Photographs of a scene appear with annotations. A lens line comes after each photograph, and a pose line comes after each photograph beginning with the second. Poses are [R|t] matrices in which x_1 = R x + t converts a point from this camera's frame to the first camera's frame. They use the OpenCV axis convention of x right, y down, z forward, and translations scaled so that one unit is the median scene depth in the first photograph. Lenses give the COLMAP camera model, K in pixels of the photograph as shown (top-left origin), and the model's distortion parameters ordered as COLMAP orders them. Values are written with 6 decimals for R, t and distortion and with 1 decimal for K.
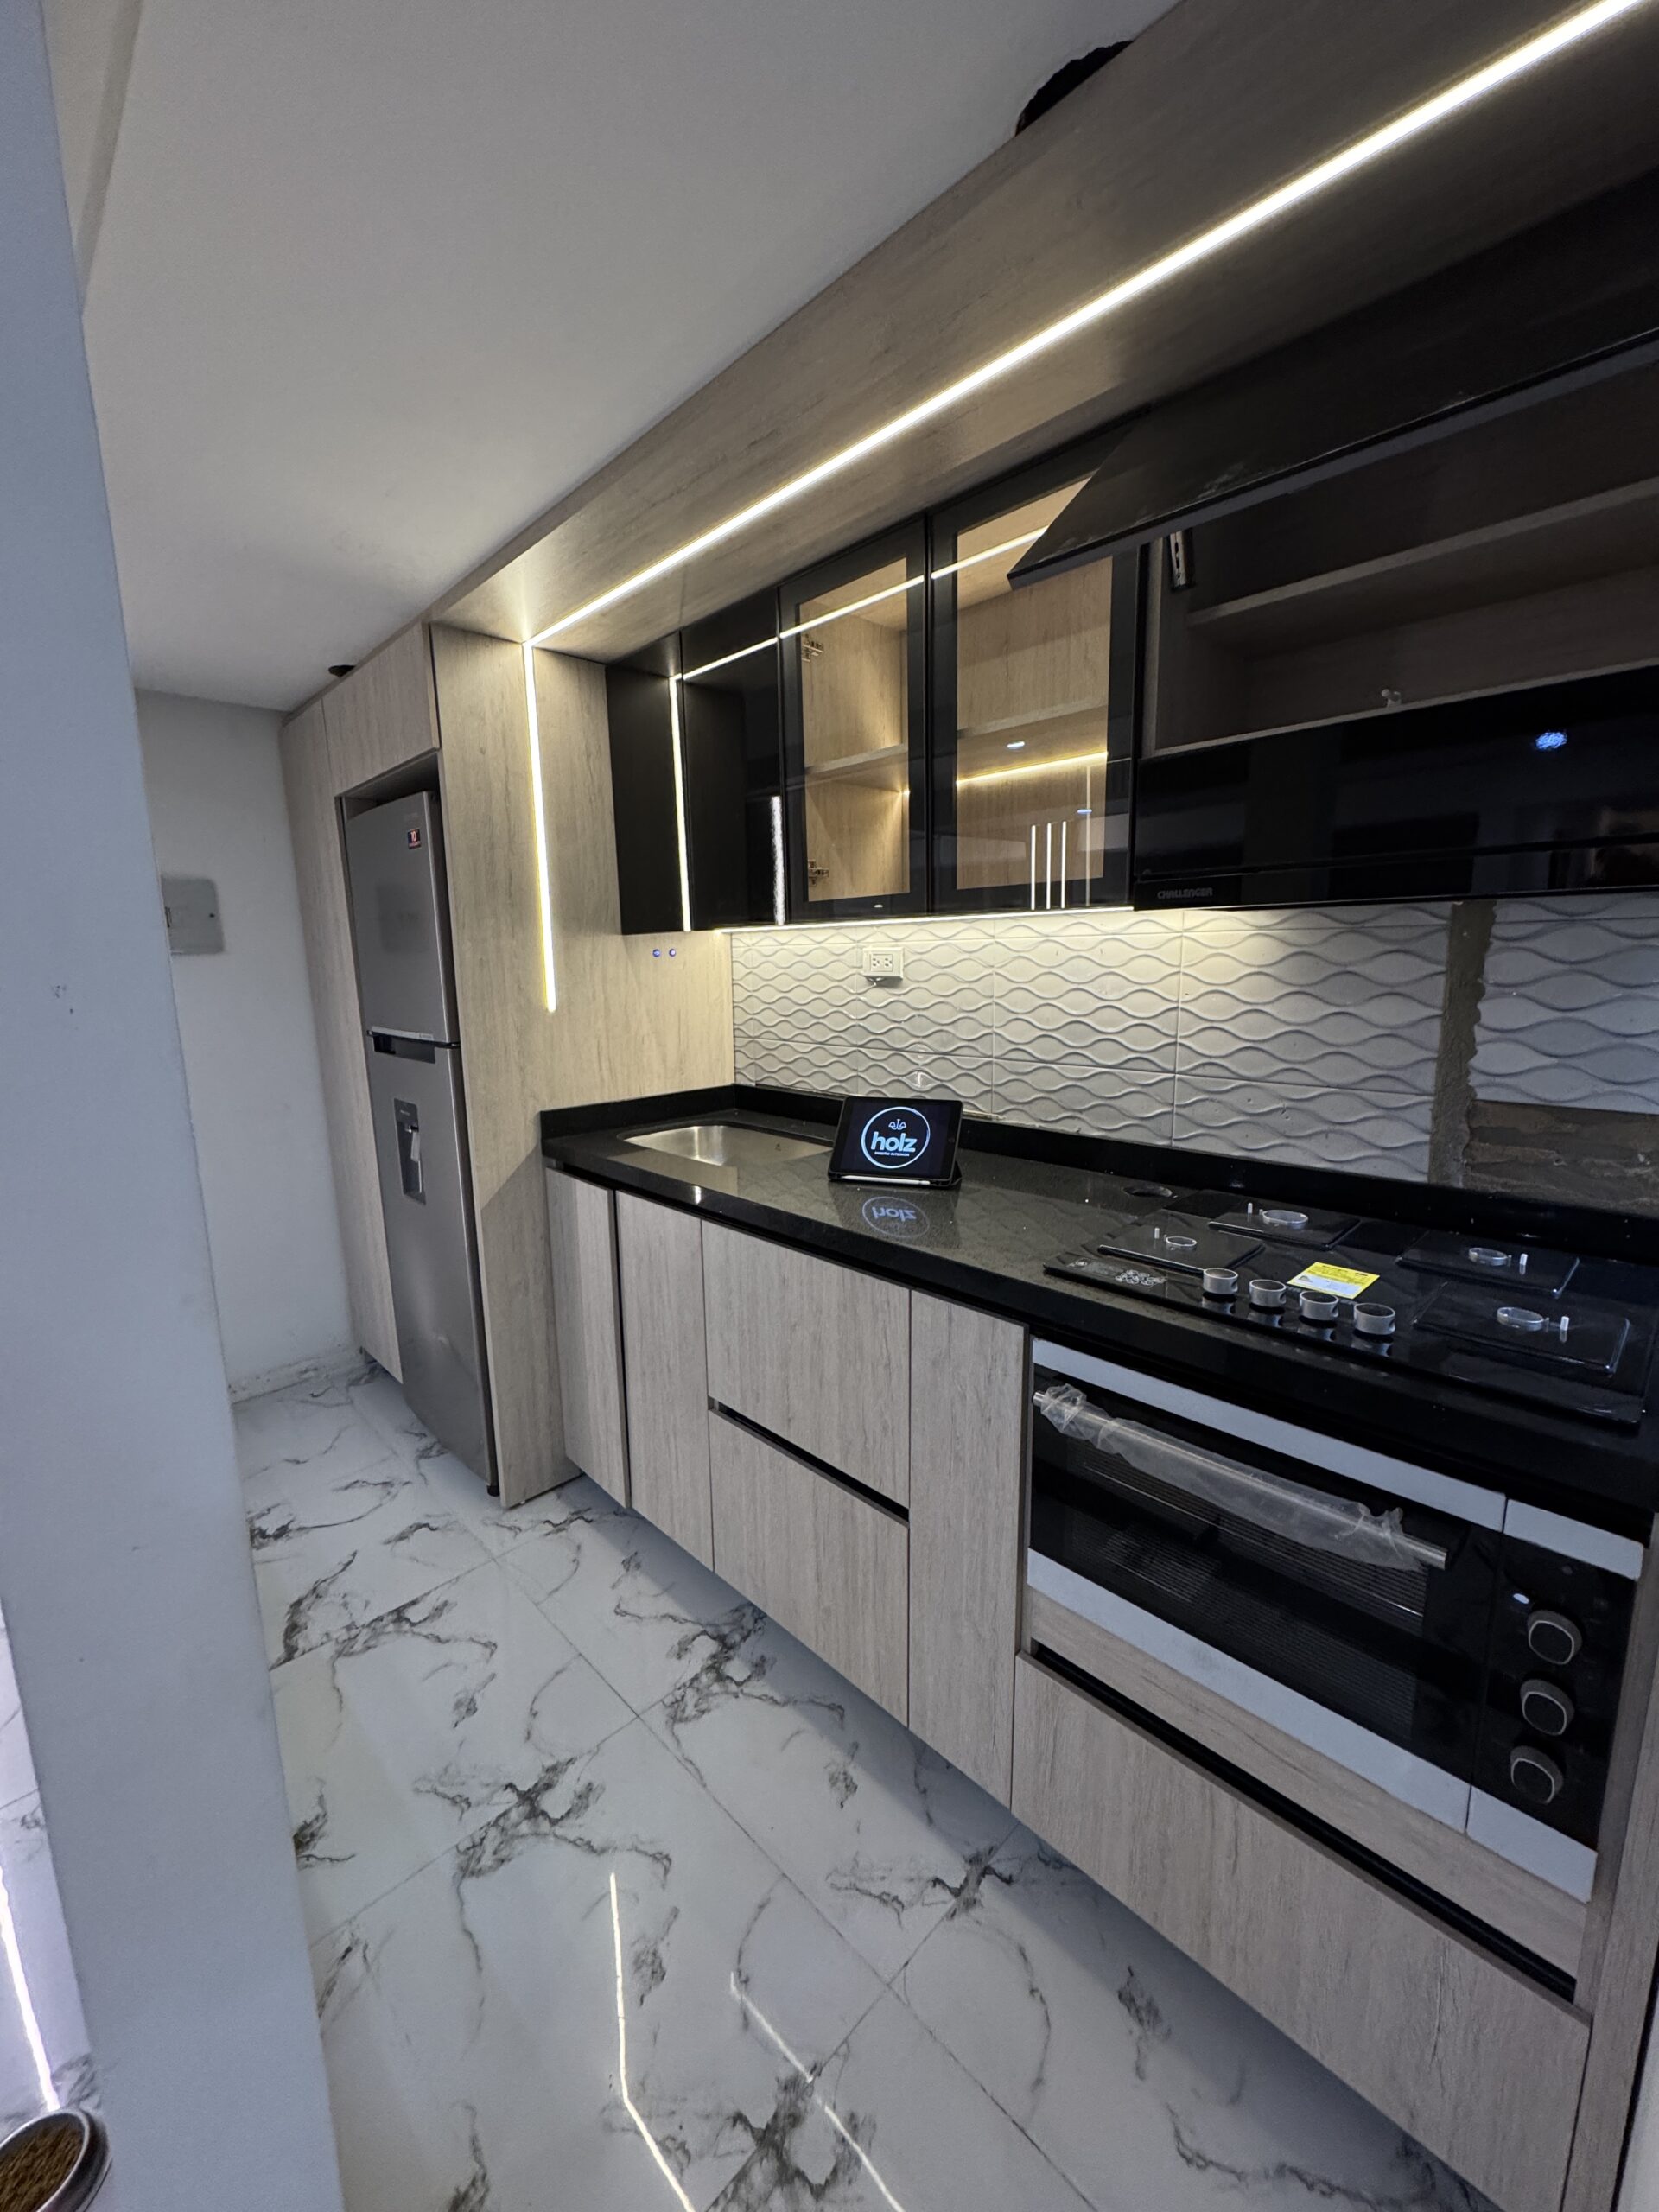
lens RADIAL K [[877.4, 0, 833.5], [0, 877.4, 1108.4], [0, 0, 1]] dist [-0.004300, 0.000671]
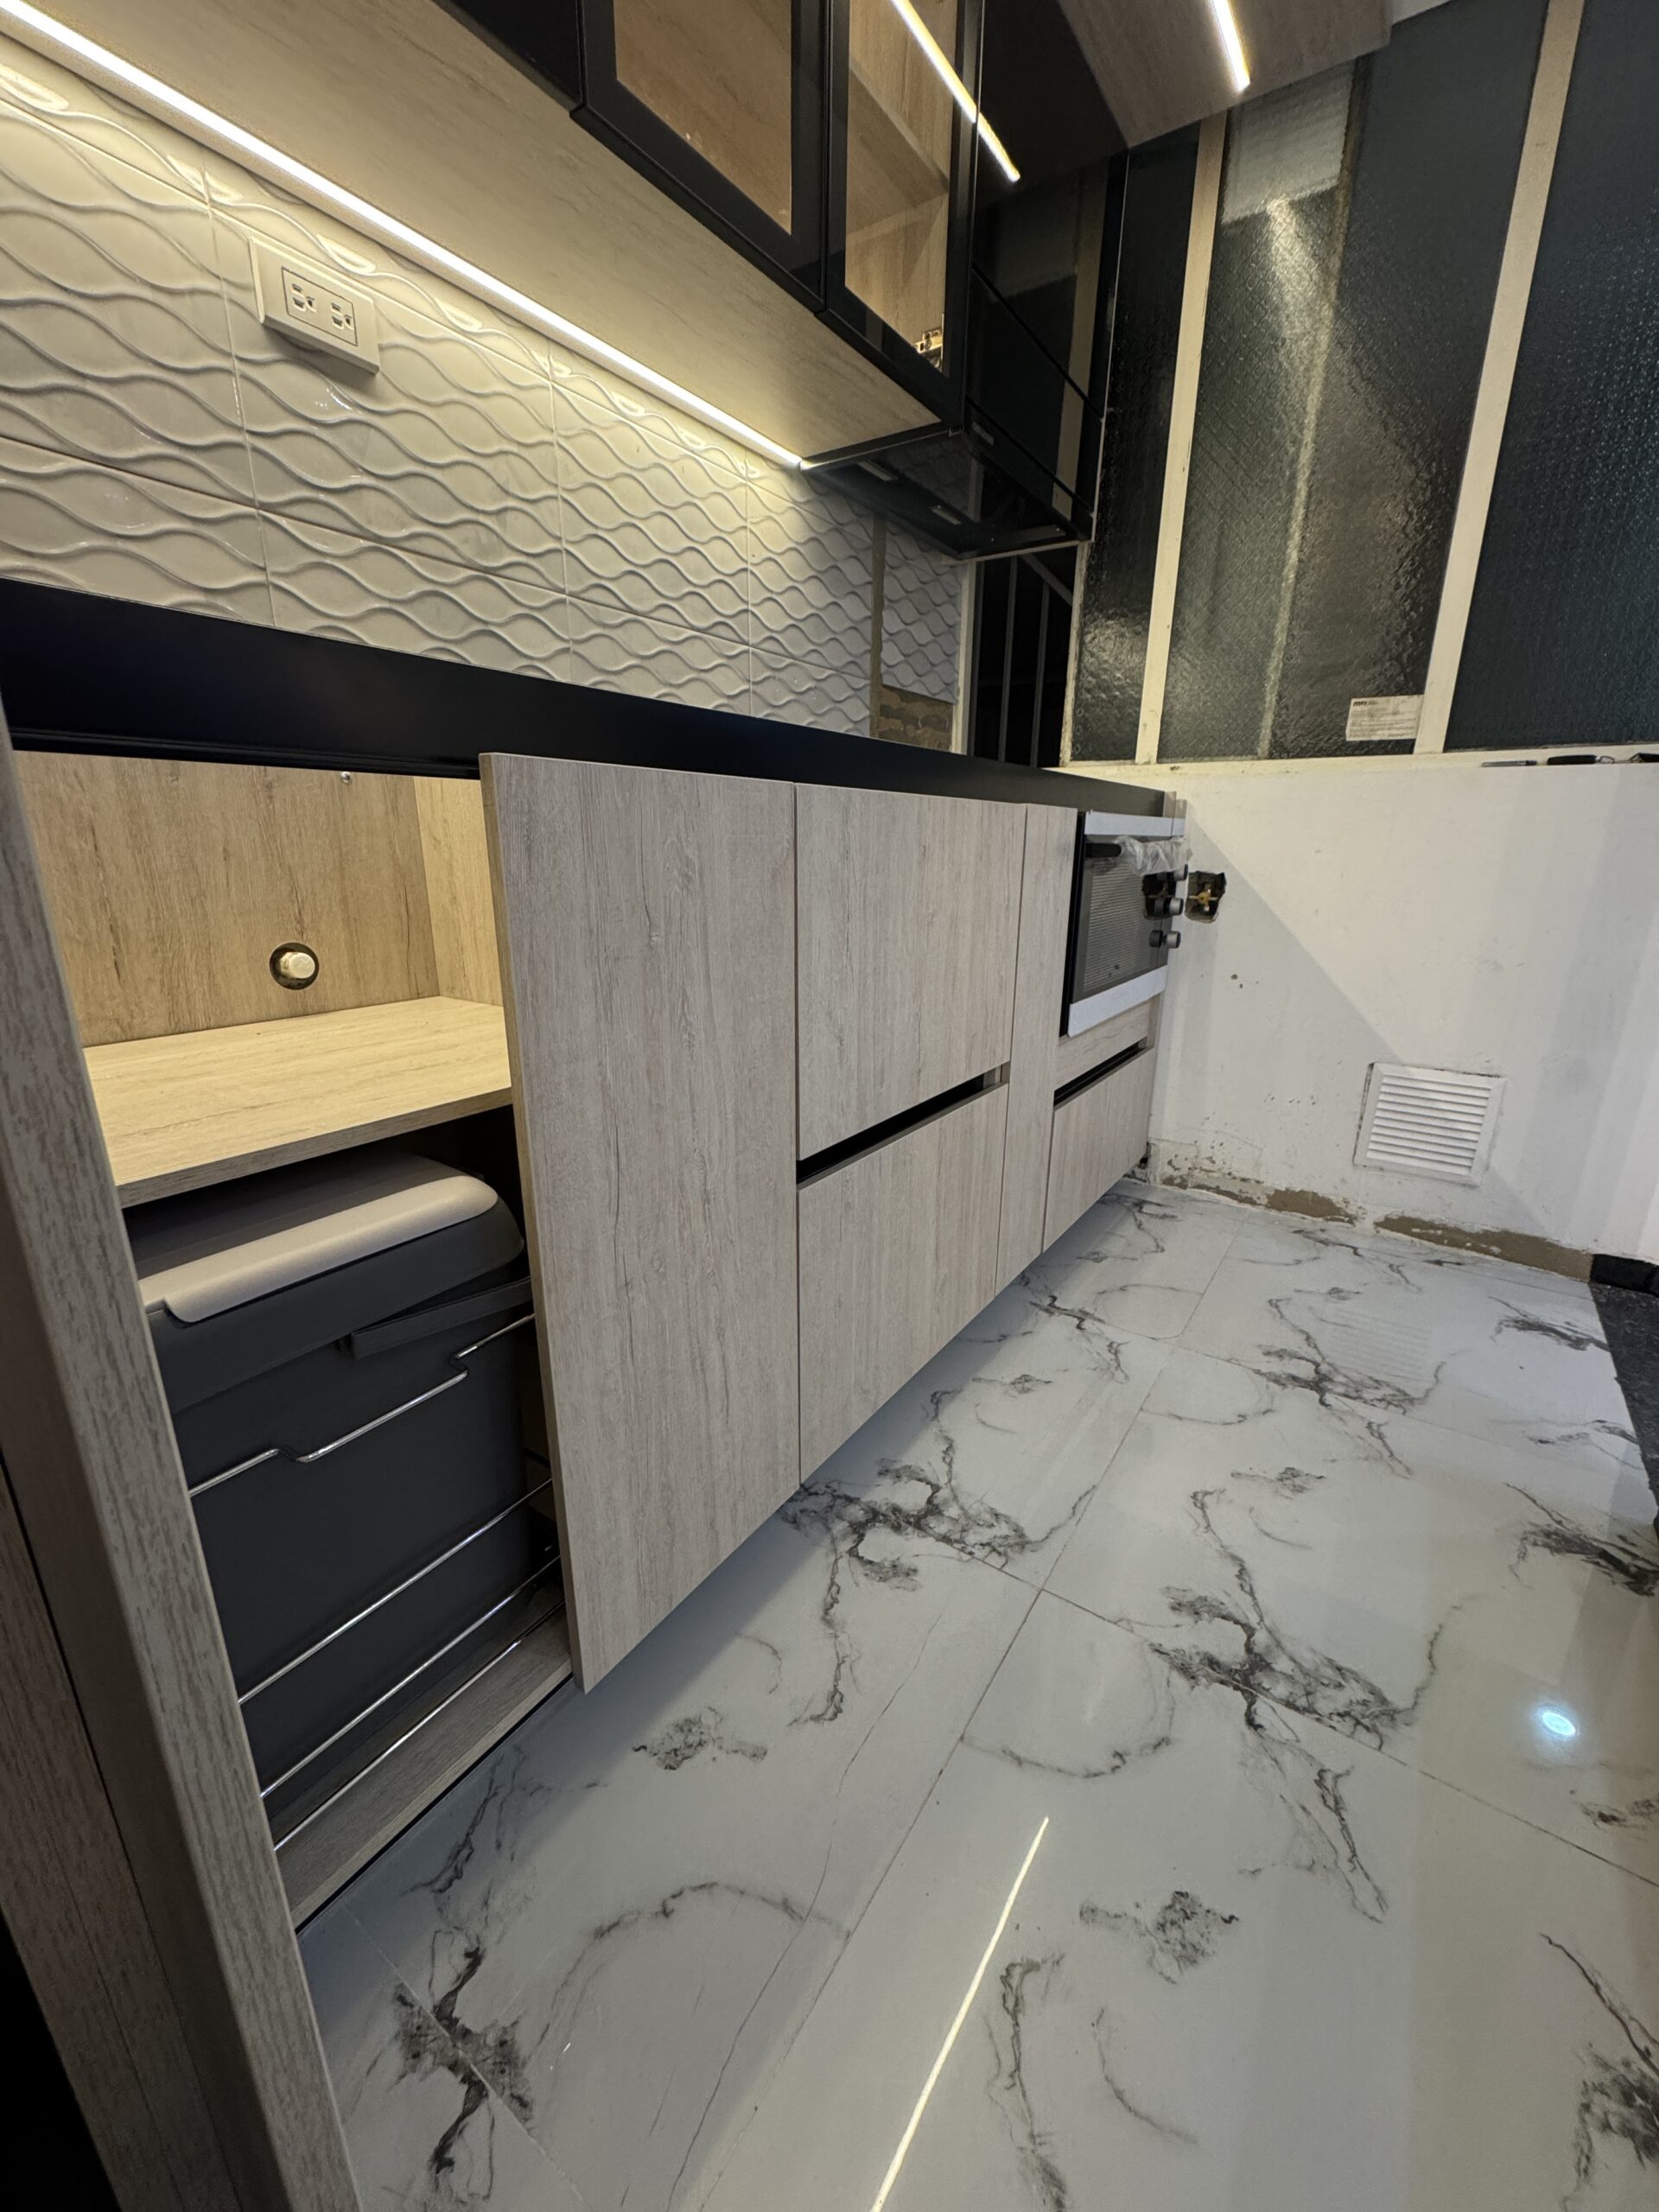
lens RADIAL K [[877.4, 0, 832.6], [0, 877.4, 1106.2], [0, 0, 1]] dist [-0.004300, 0.000671]
pose [[-0.194529, -0.272980, 0.942147, -0.653203], [0.157014, 0.939444, 0.304616, 0.151422], [-0.968249, 0.207187, -0.139887, 1.102839]]
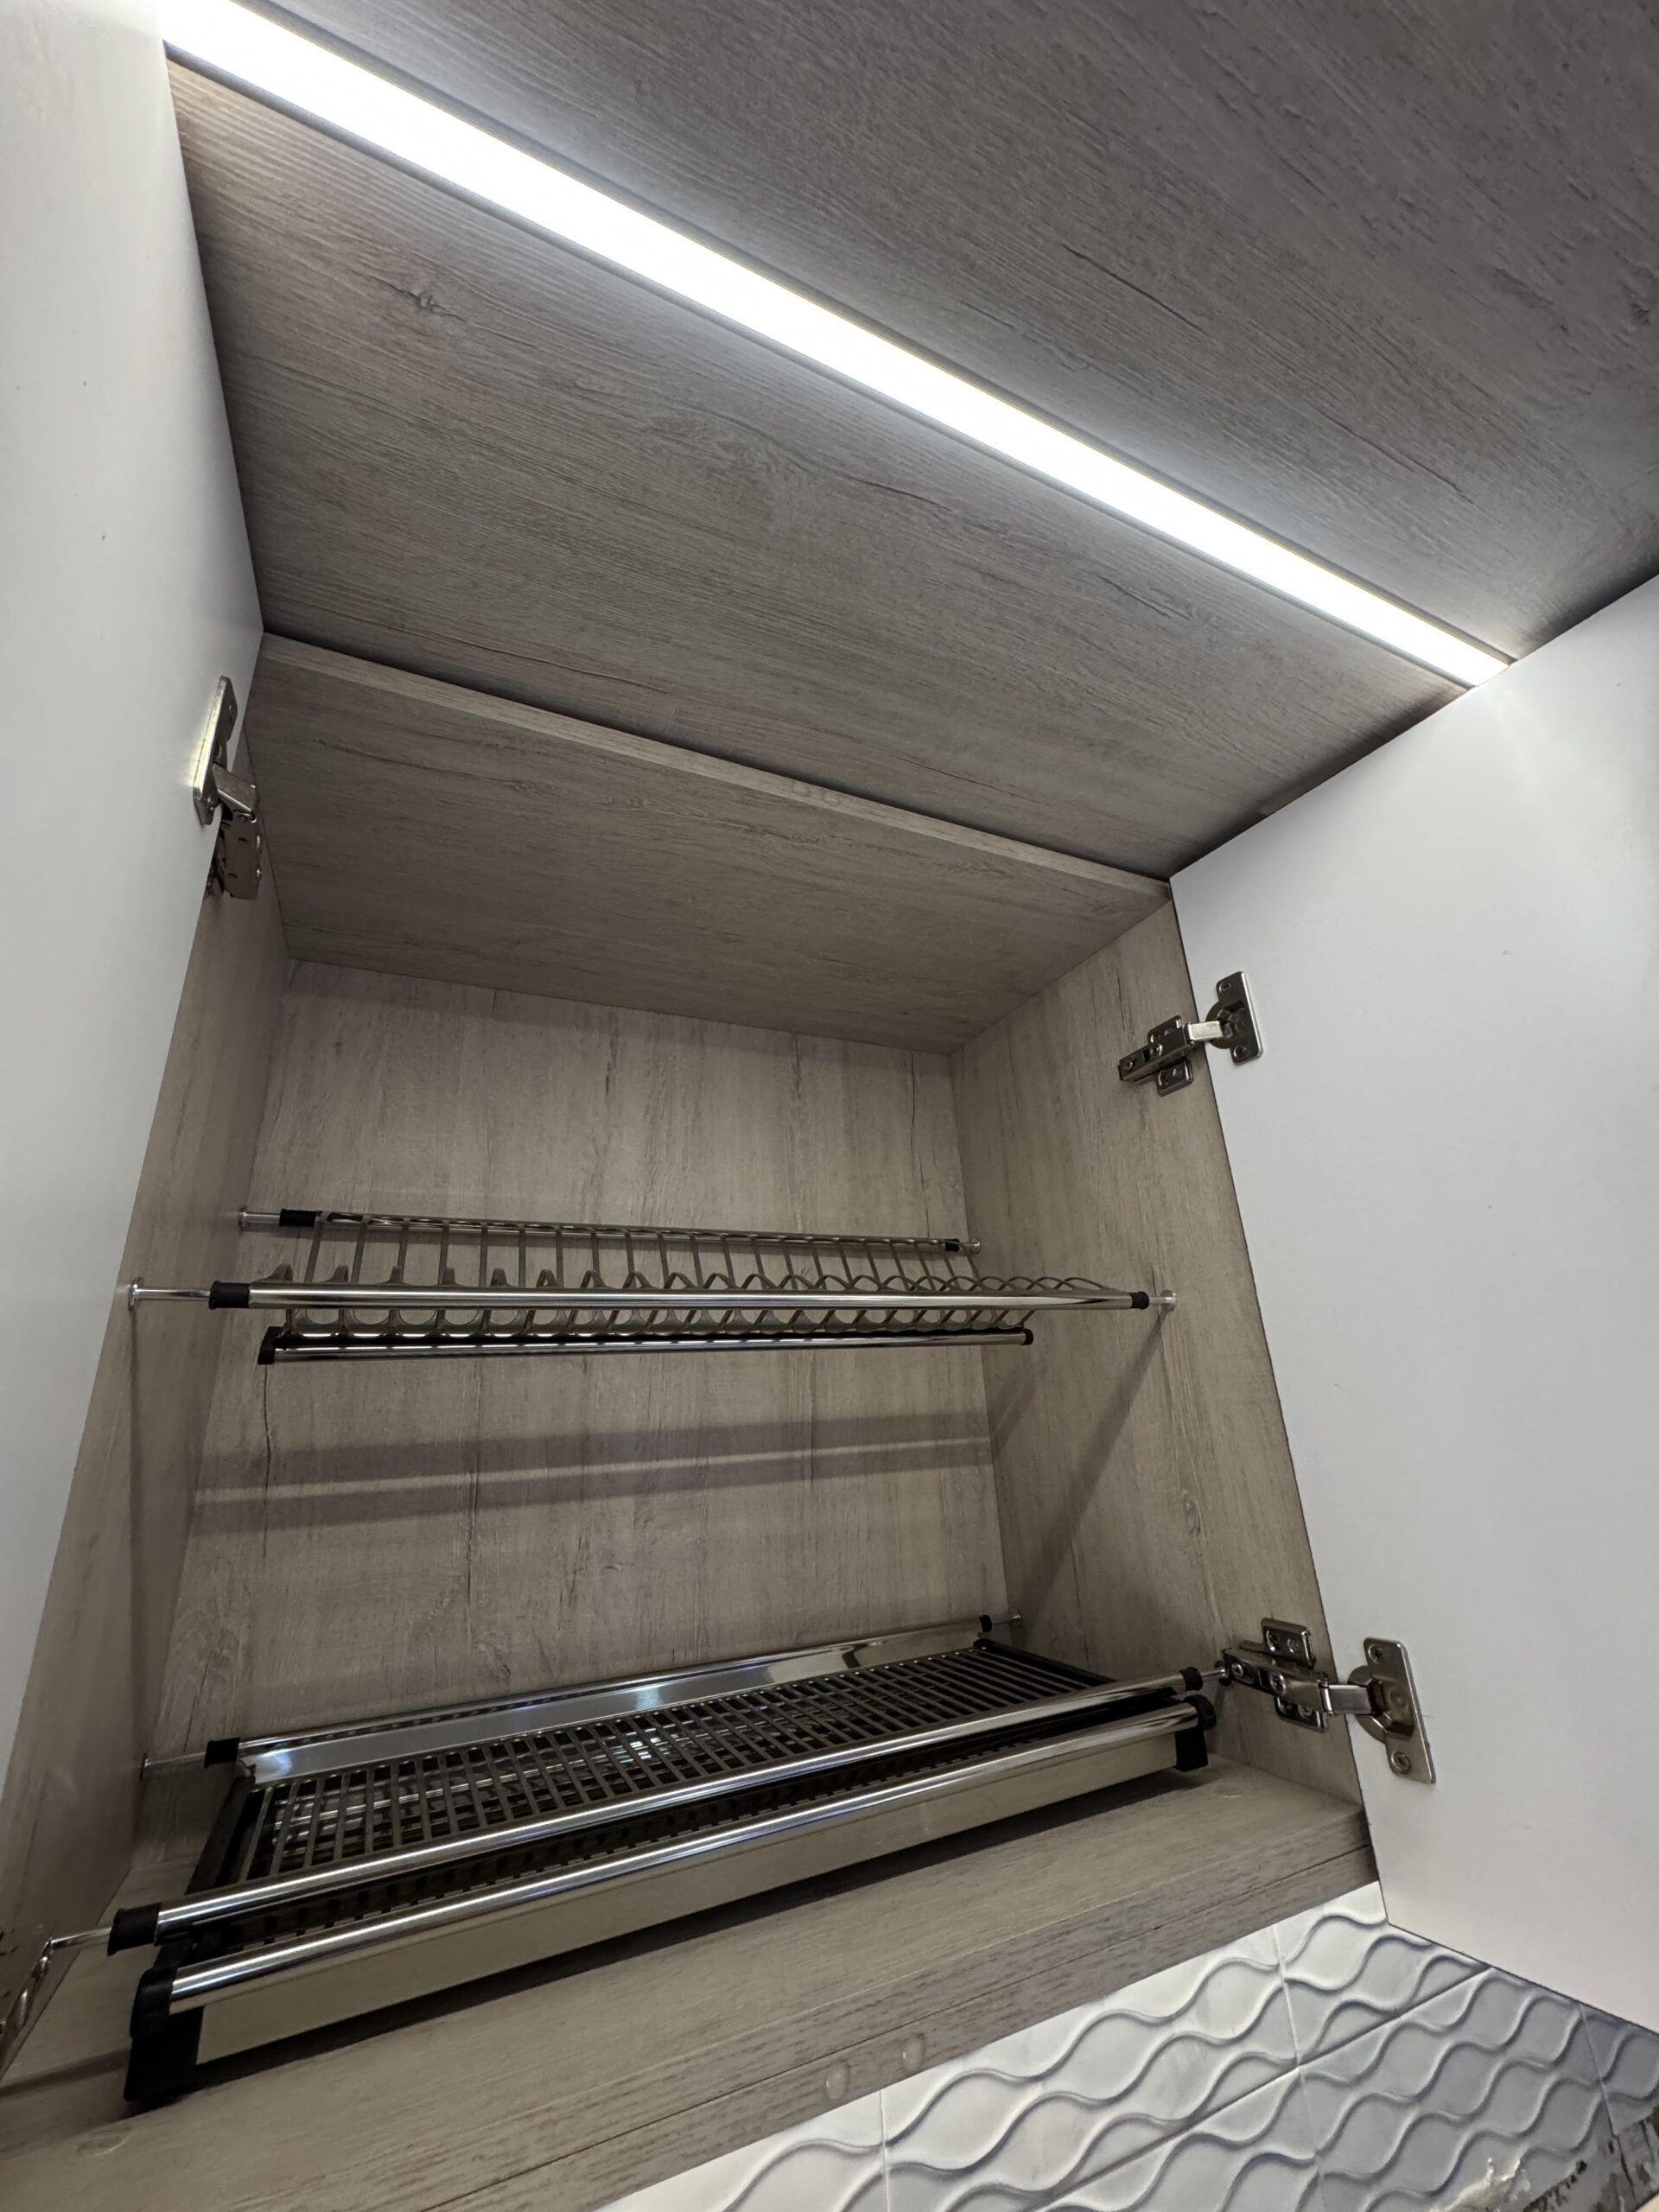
lens RADIAL K [[877.4, 0, 831.1], [0, 877.4, 1103.4], [0, 0, 1]] dist [-0.004300, 0.000671]
pose [[0.328010, 0.324299, 0.887265, -0.436305], [0.207805, 0.891453, -0.402652, -0.376080], [-0.921535, 0.316452, 0.225014, 1.091840]]
